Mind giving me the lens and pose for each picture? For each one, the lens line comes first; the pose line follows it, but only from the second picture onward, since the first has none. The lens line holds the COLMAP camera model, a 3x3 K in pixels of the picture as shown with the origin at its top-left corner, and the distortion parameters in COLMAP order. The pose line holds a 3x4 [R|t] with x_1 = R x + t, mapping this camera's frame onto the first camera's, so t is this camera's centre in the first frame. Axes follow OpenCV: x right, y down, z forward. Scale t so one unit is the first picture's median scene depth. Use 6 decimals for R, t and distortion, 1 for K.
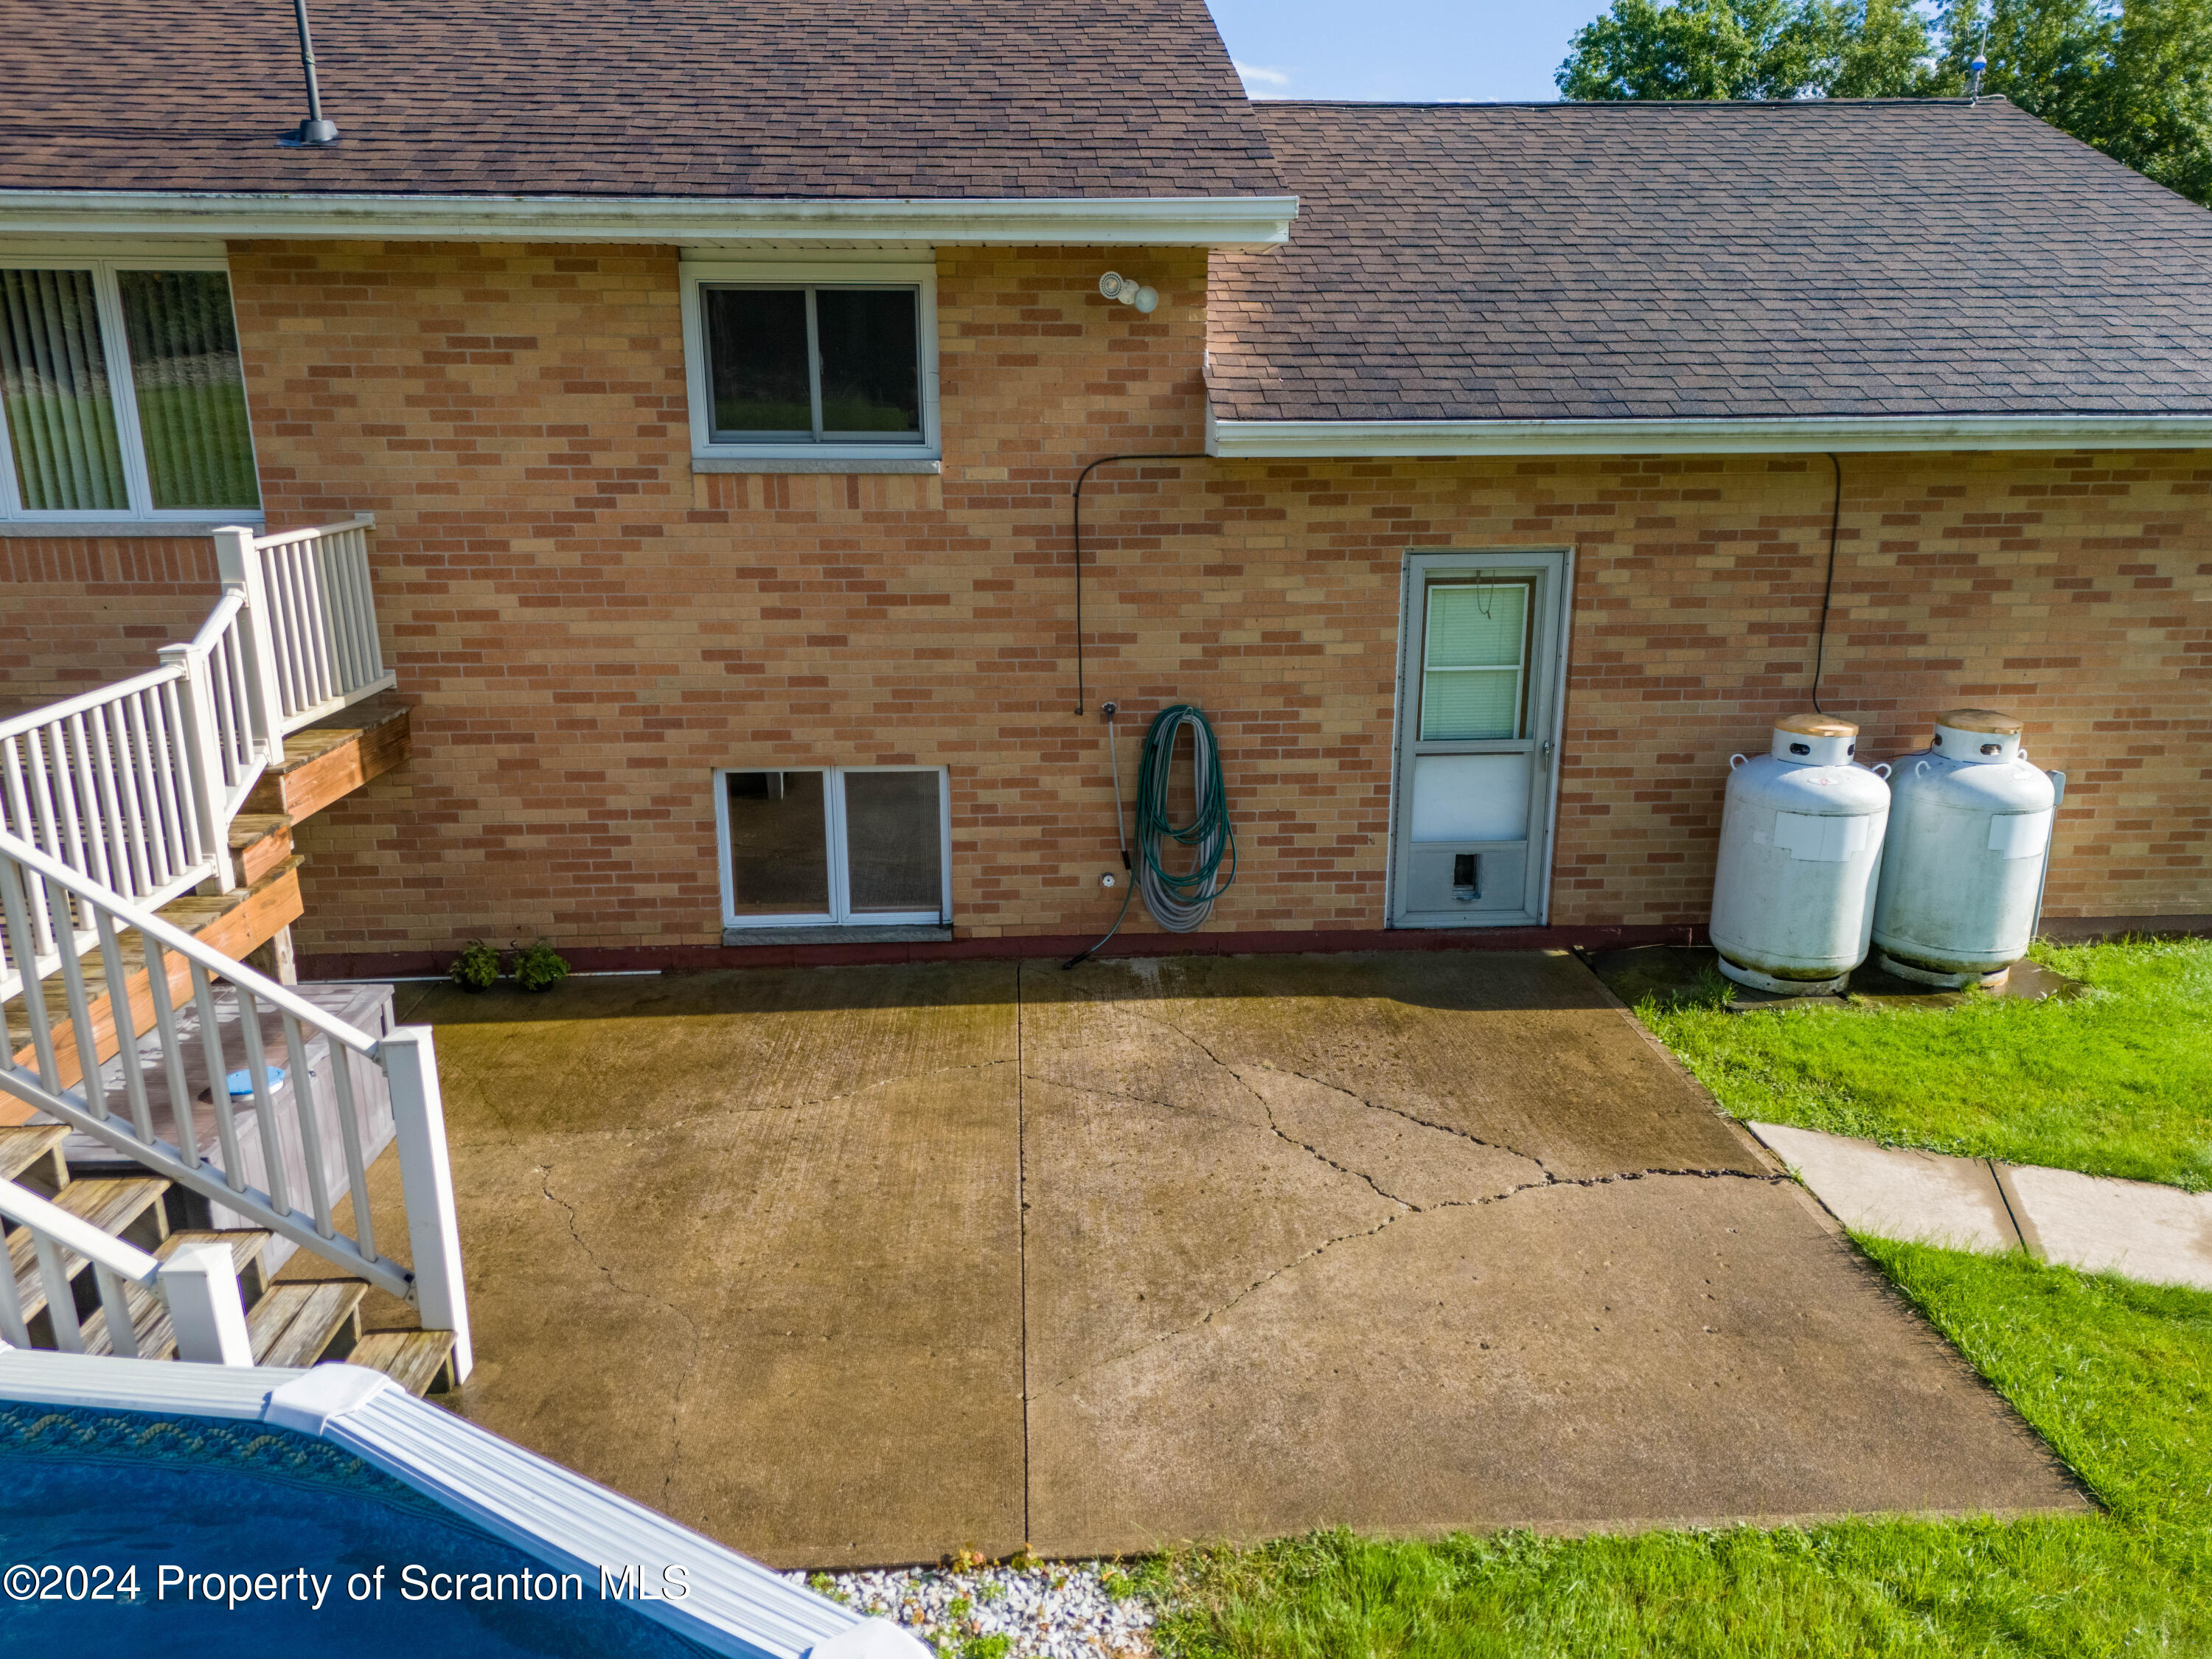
lens RADIAL K [[1602.4, 0, 1113.6], [0, 1602.4, 825.5], [0, 0, 1]] dist [0.082219, -0.077988]
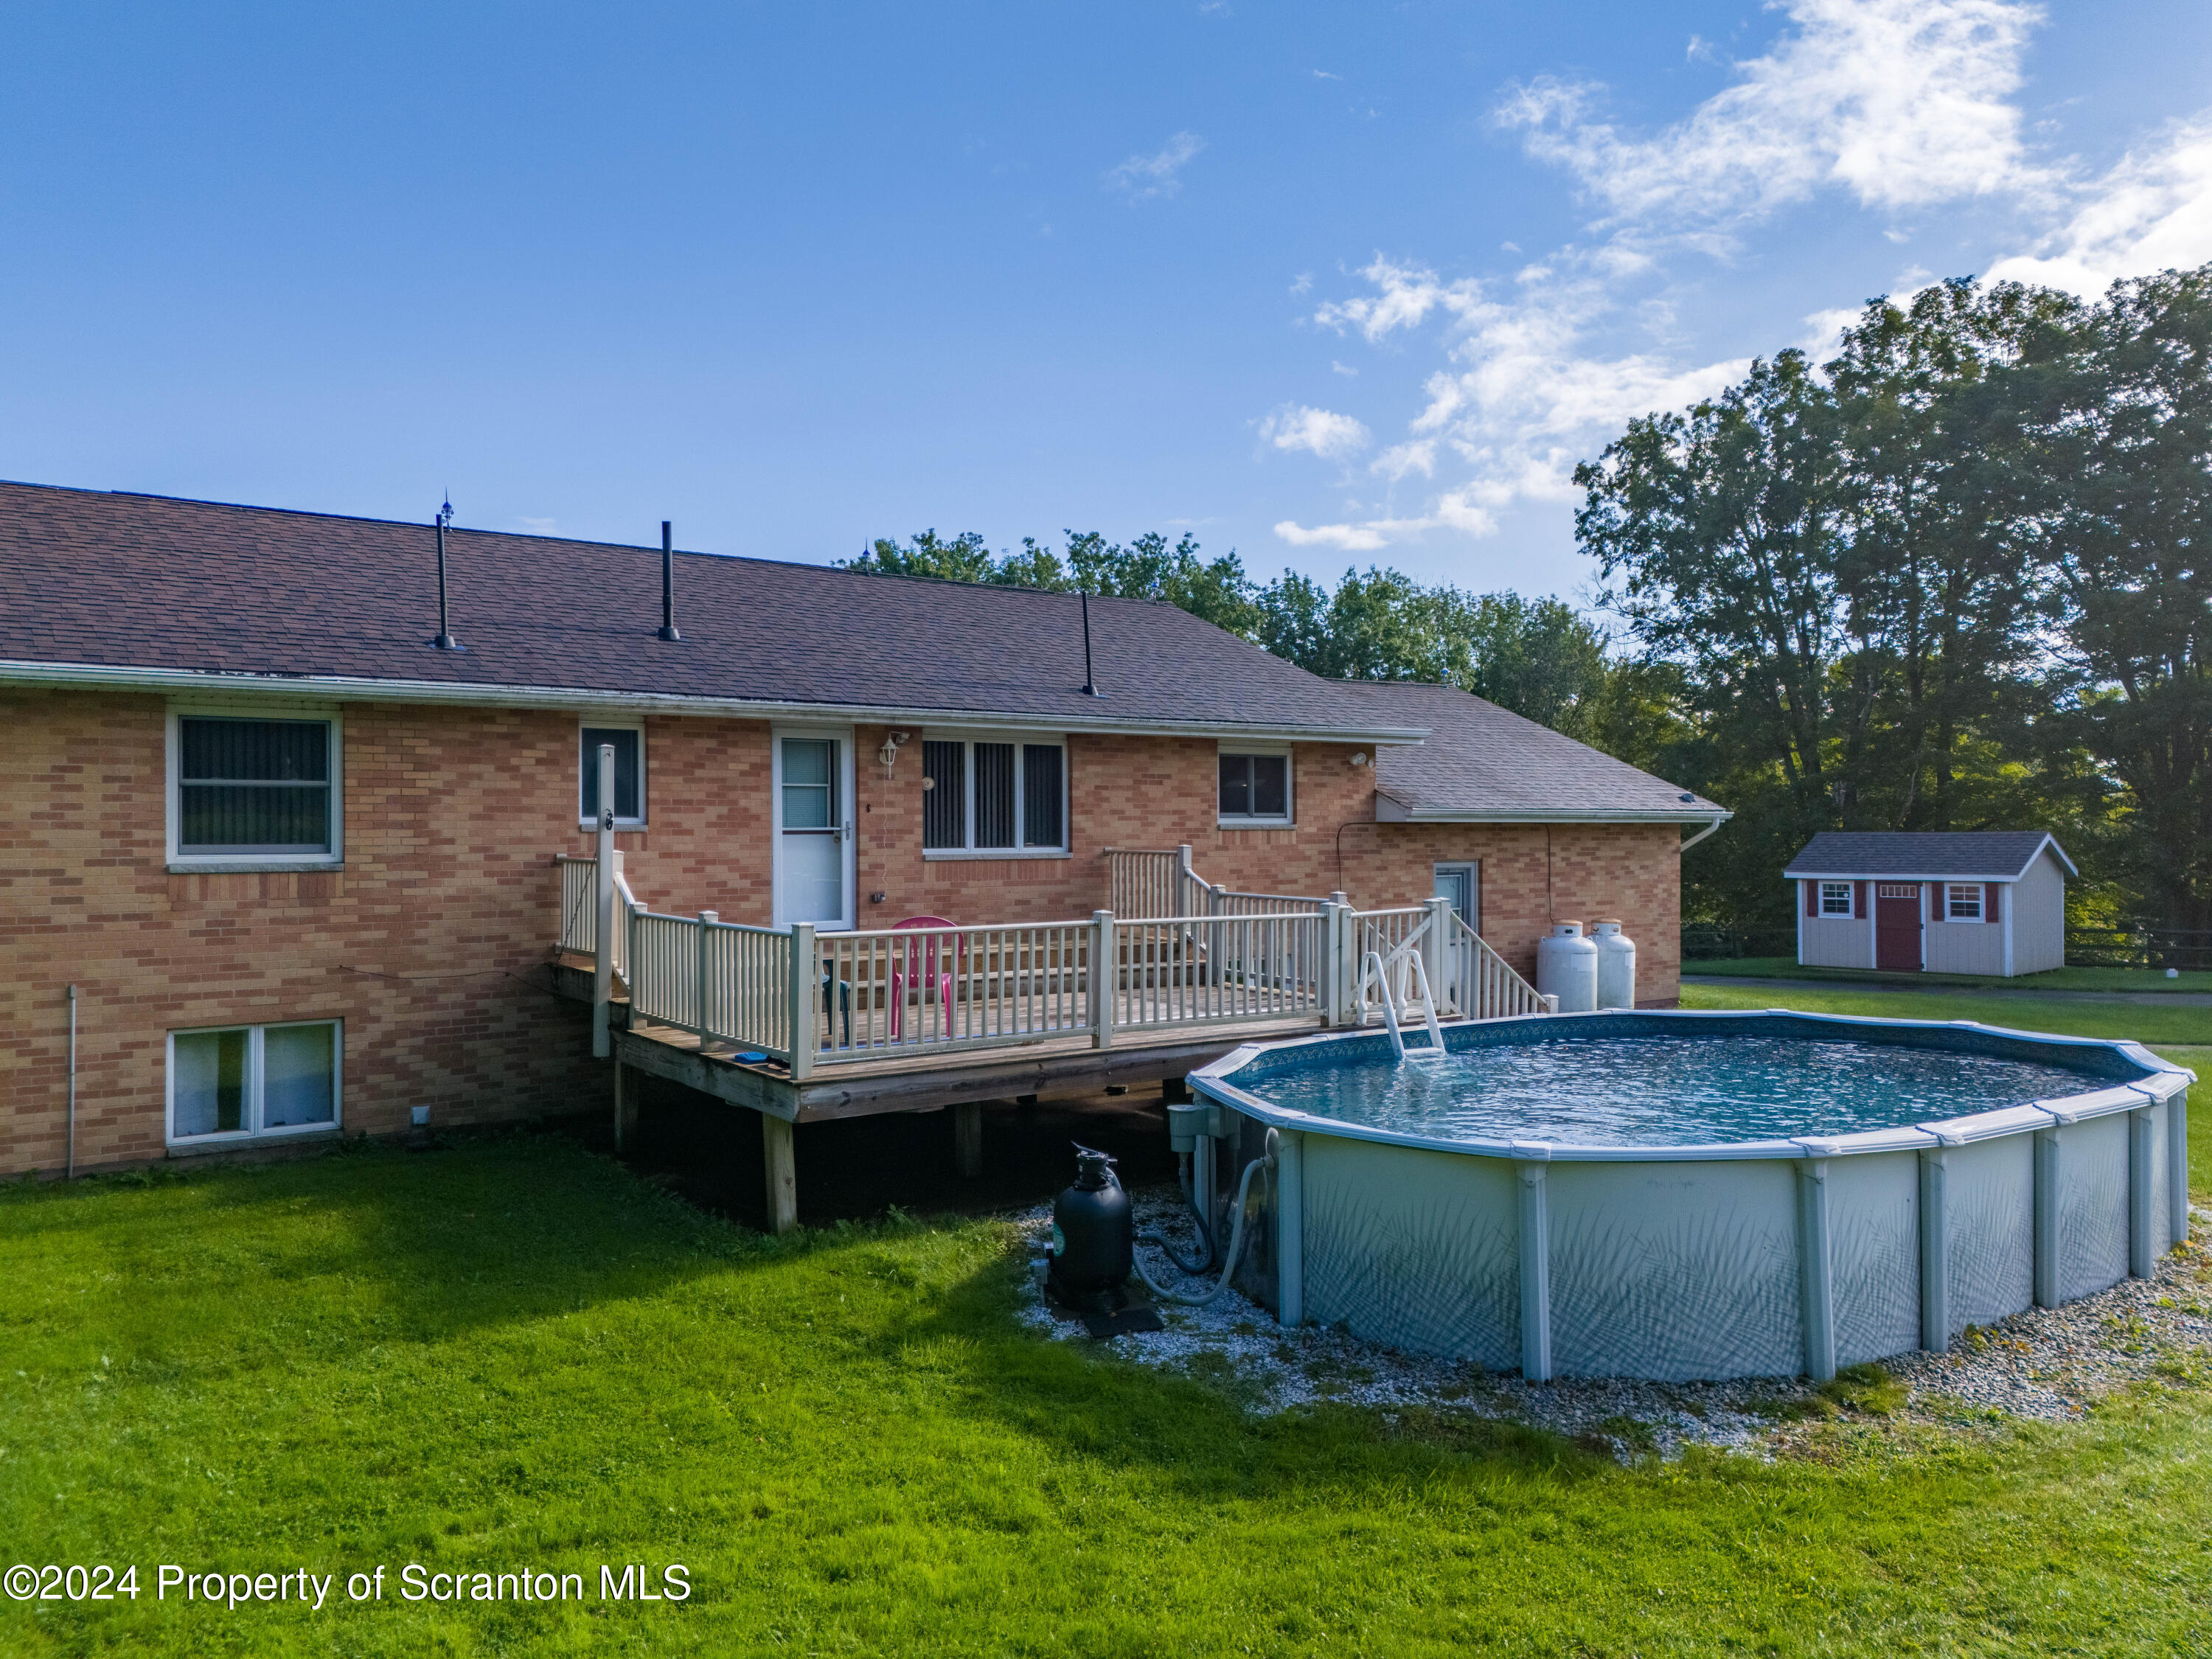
lens RADIAL K [[1592.6, 0, 1097.5], [0, 1592.6, 826.7], [0, 0, 1]] dist [0.034557, -0.036132]
pose [[0.851388, 0.001669, 0.524534, -1.602457], [0.132836, 0.966711, -0.218688, 0.256337], [-0.507438, 0.255865, 0.822824, -0.802043]]
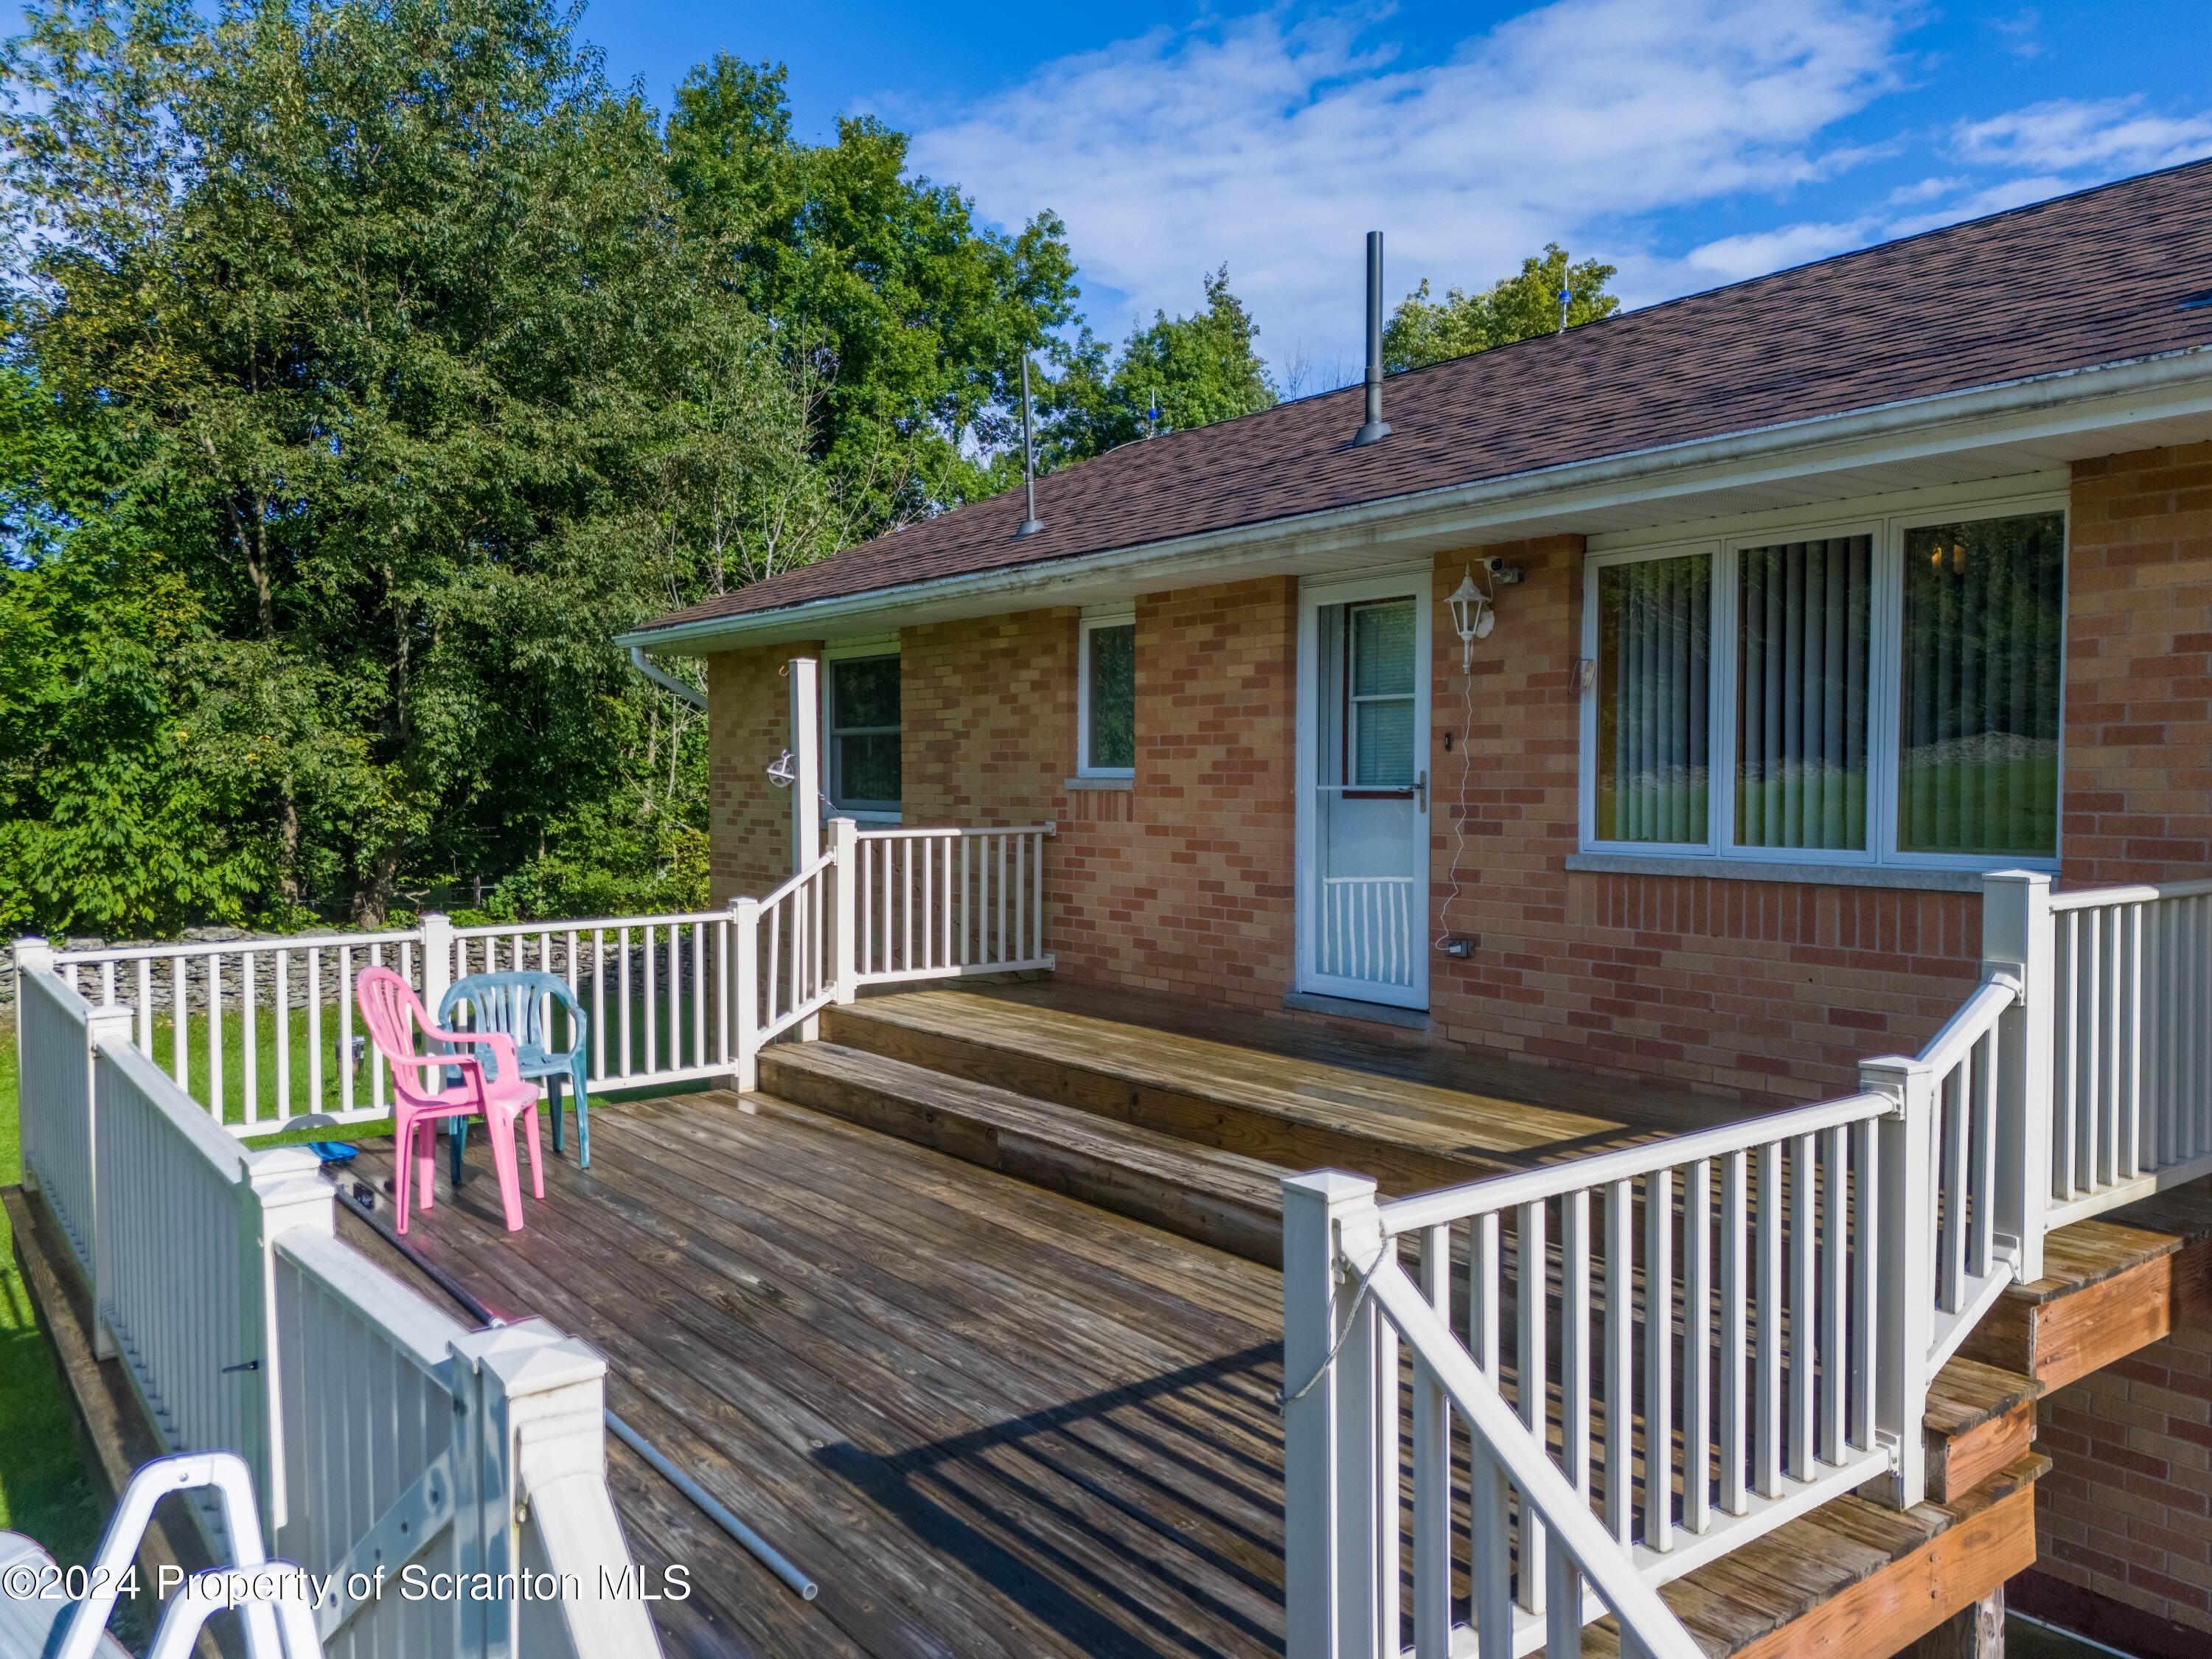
lens RADIAL K [[1602.4, 0, 1113.6], [0, 1602.4, 825.5], [0, 0, 1]] dist [0.082219, -0.077988]
pose [[0.558497, 0.028944, -0.829002, -0.190490], [-0.218242, 0.969309, -0.113187, -0.049247], [0.800282, 0.244138, 0.547673, 0.334462]]
